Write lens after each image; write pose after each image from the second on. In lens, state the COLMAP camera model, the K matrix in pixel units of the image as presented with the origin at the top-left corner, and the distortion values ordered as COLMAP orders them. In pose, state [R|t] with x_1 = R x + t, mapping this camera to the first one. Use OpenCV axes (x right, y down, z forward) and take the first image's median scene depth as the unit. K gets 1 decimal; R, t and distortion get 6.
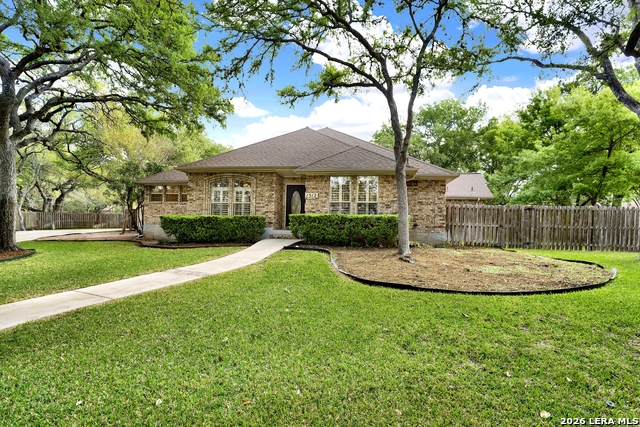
lens RADIAL K [[293.1, 0, 318.5], [0, 293.1, 222.7], [0, 0, 1]] dist [-0.001512, -0.000363]
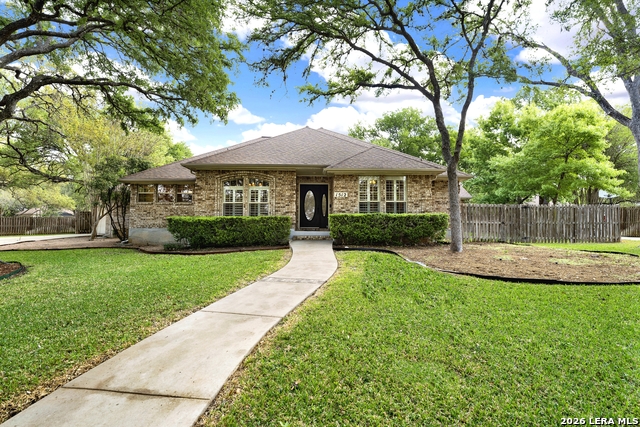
lens RADIAL K [[288.3, 0, 320.0], [0, 288.3, 213.5], [0, 0, 1]] dist [-0.000011, 0.000074]
pose [[0.982588, -0.010603, 0.185493, -0.246400], [0.016927, 0.999327, -0.032546, -0.000517], [-0.185023, 0.035119, 0.982106, 0.061055]]
